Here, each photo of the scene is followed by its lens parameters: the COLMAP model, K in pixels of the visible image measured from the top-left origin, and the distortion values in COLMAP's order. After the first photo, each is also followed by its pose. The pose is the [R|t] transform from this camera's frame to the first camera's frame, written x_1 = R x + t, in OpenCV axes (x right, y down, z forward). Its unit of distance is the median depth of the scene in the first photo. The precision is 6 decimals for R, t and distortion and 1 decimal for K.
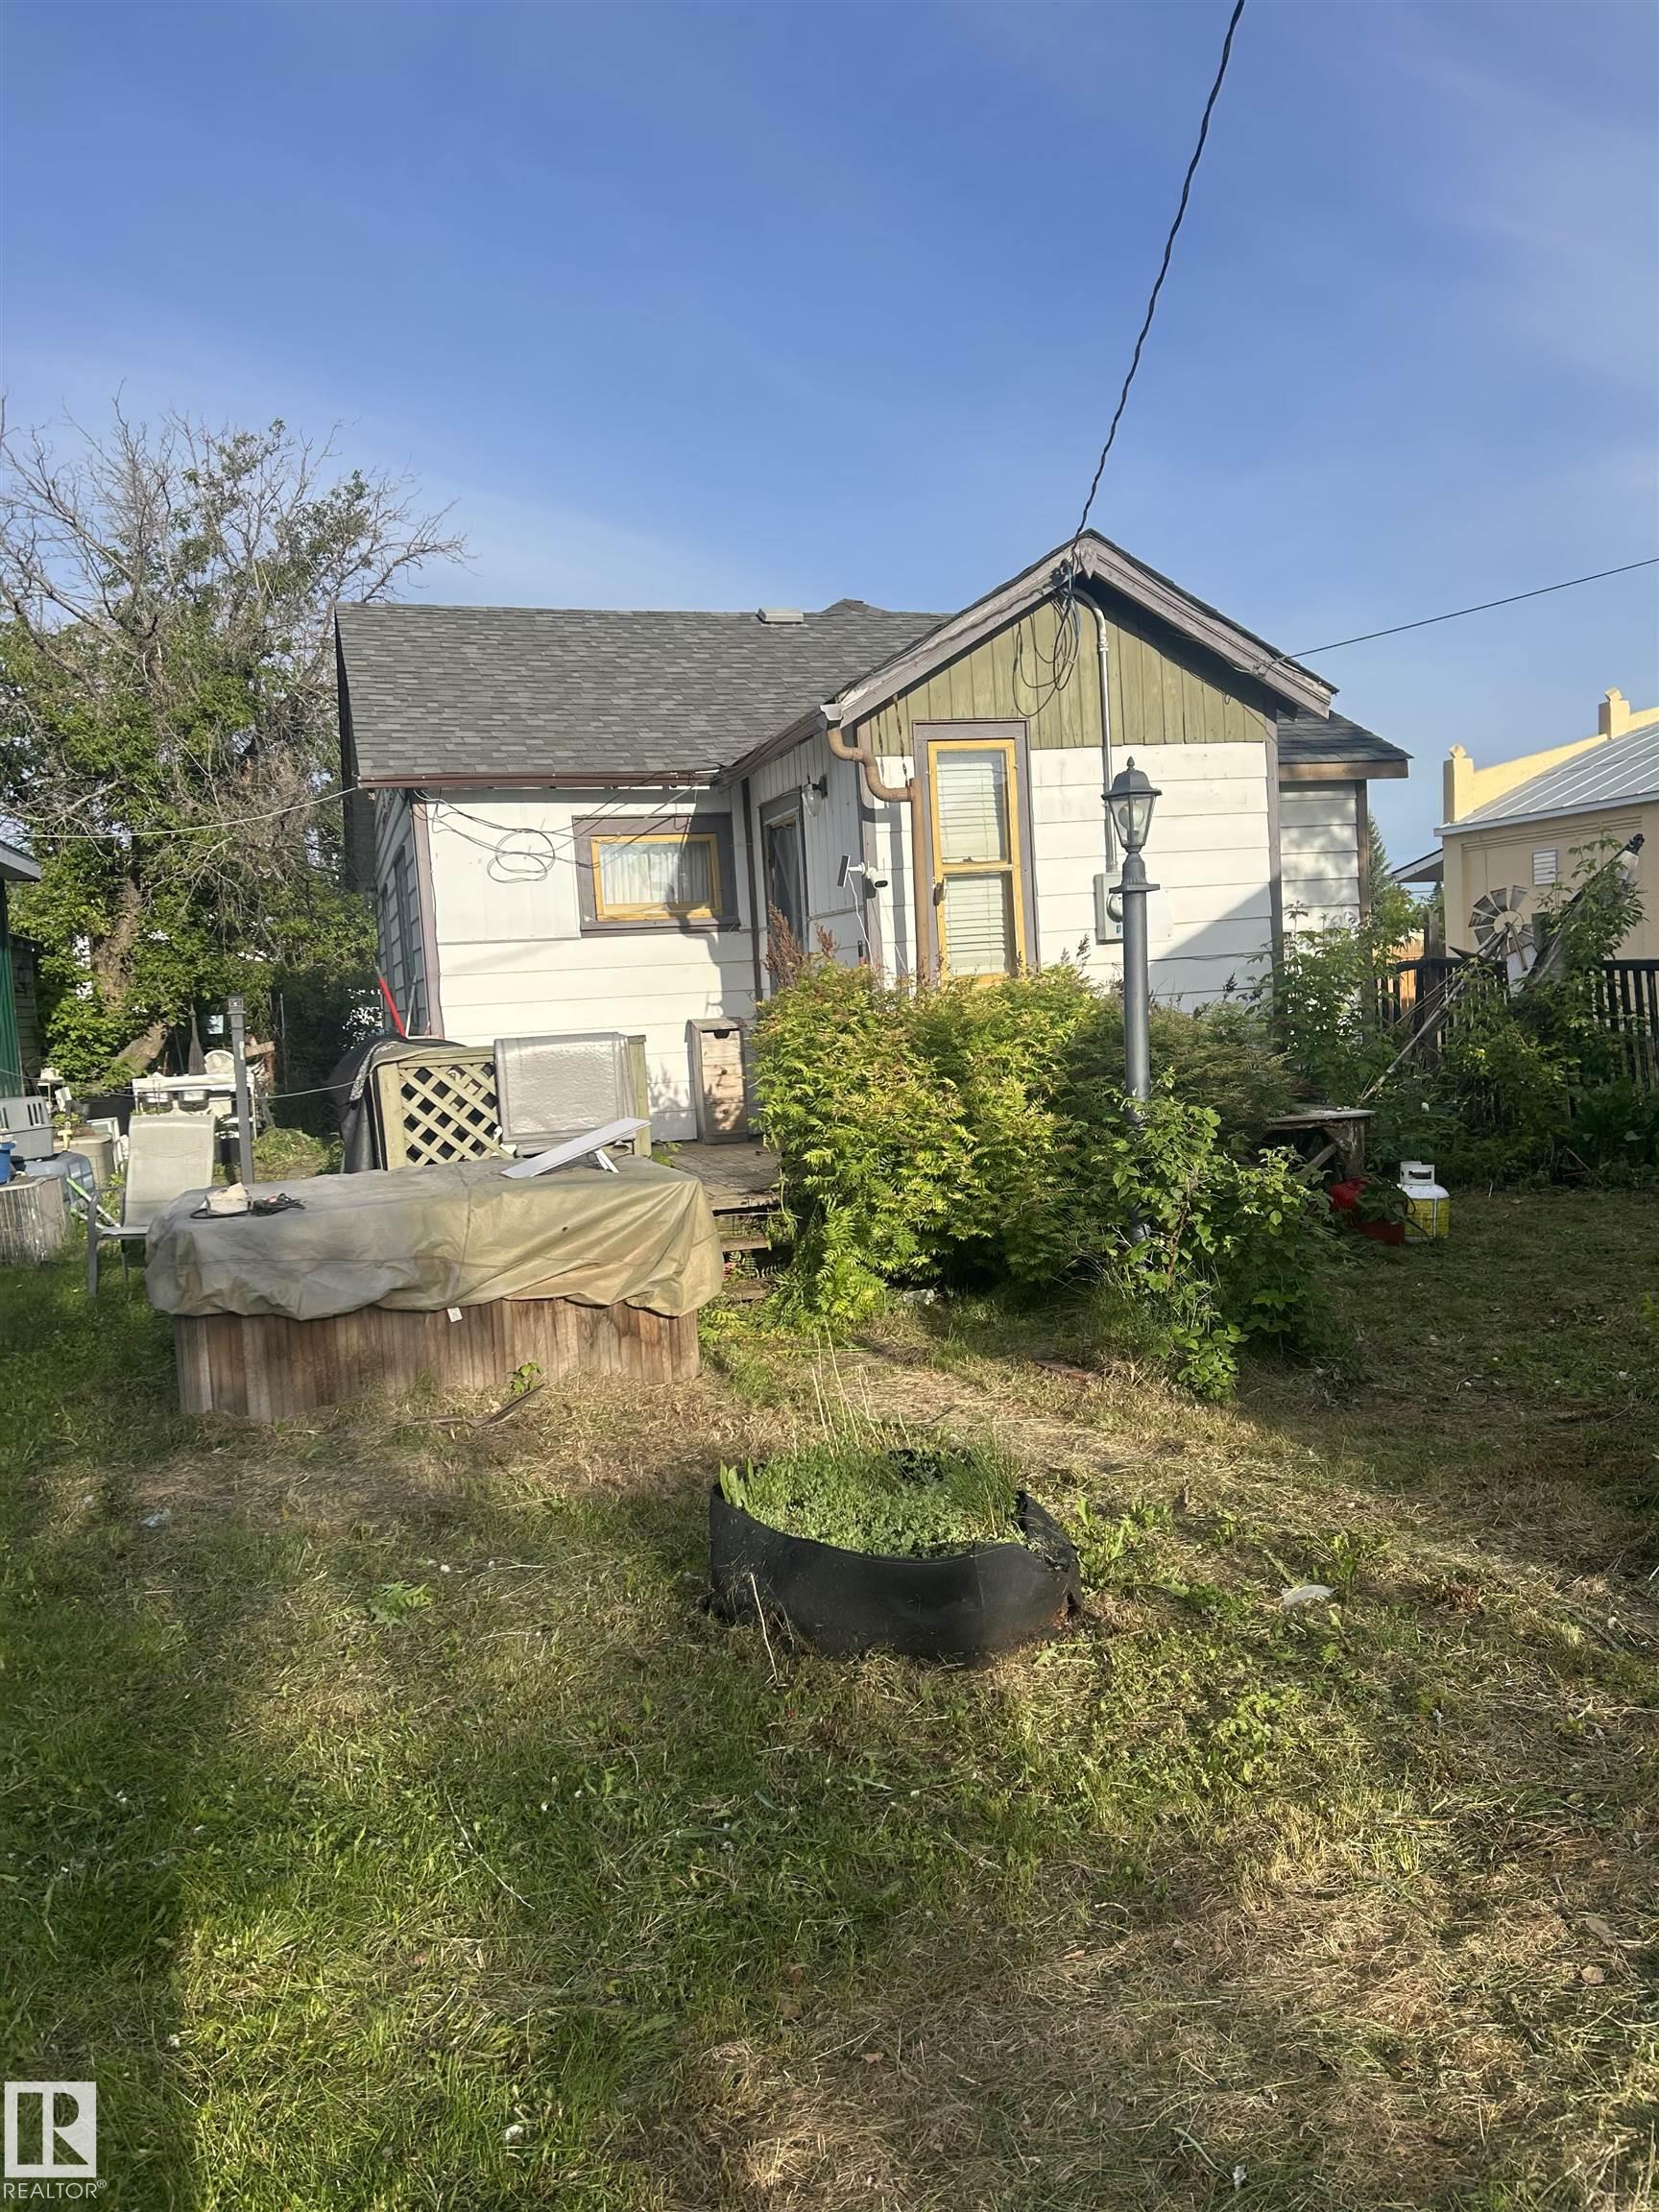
lens RADIAL K [[1671.1, 0, 831.8], [0, 1671.1, 1111.1], [0, 0, 1]] dist [0.085571, -0.096969]
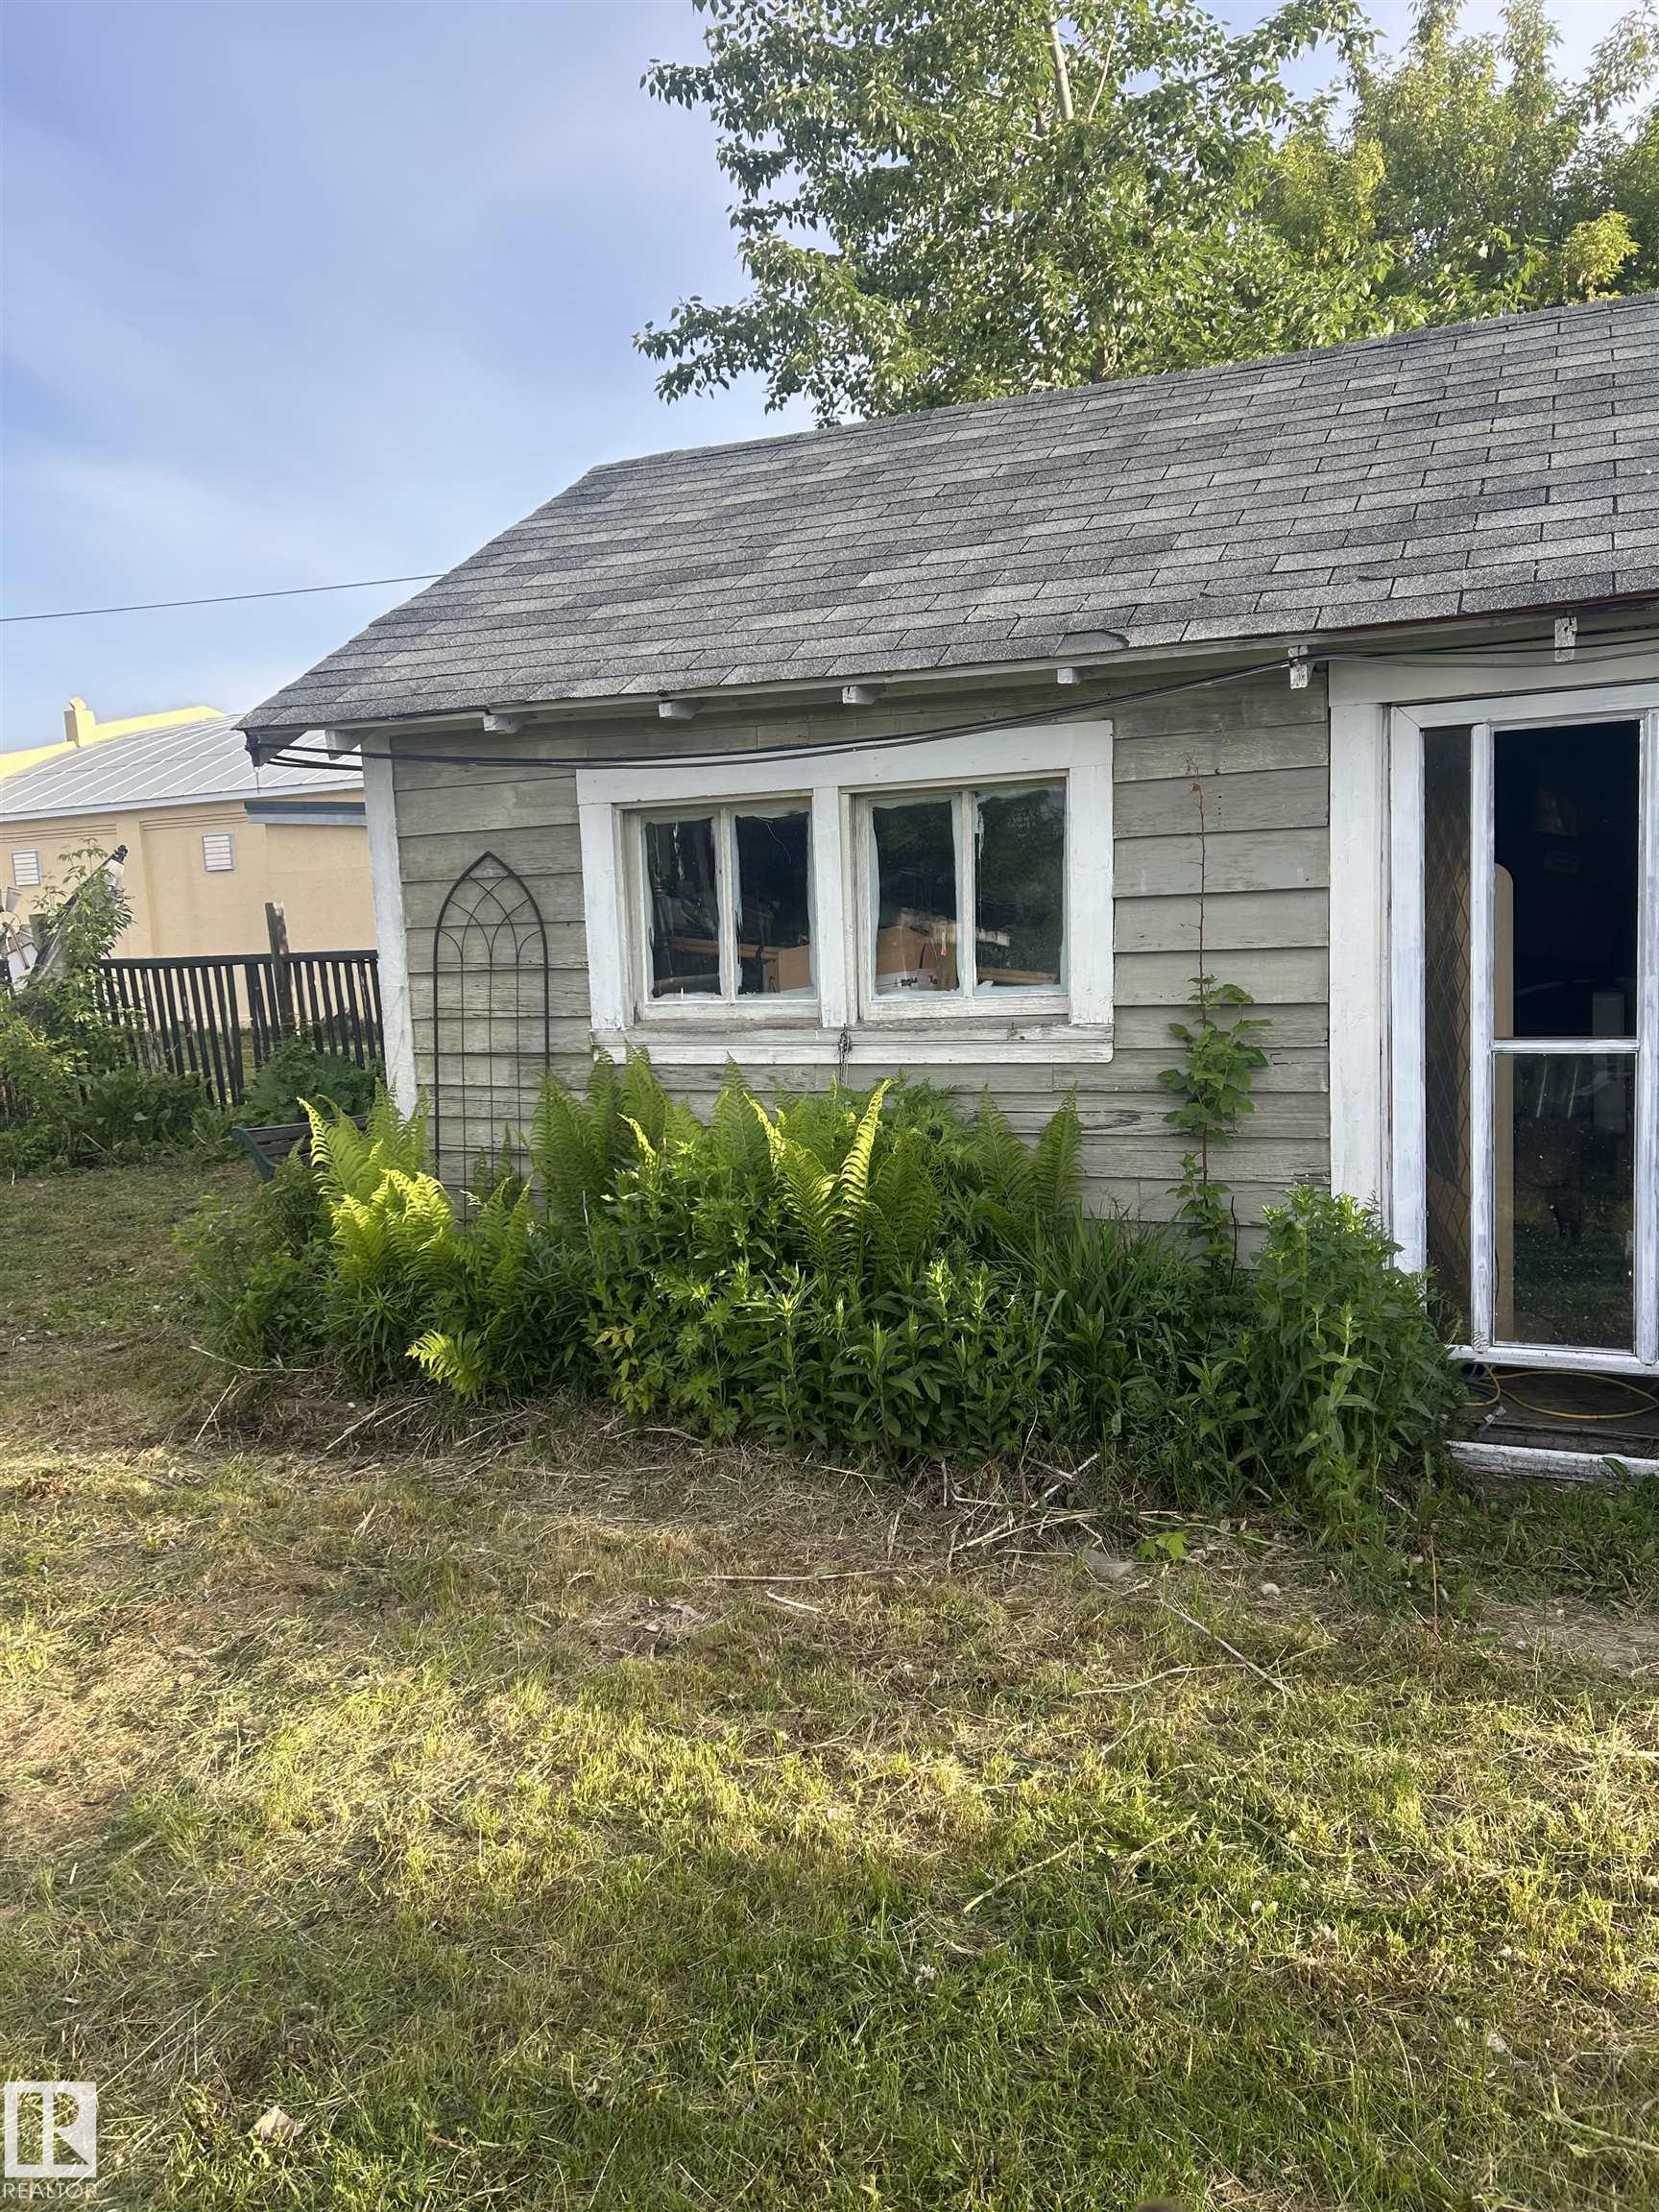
lens RADIAL K [[1671.1, 0, 831.8], [0, 1671.1, 1111.1], [0, 0, 1]] dist [0.085571, -0.096969]
pose [[0.667334, -0.066715, 0.741765, -0.062715], [0.067026, 0.997318, 0.029399, 0.010997], [-0.741737, 0.030099, 0.670015, -0.106007]]
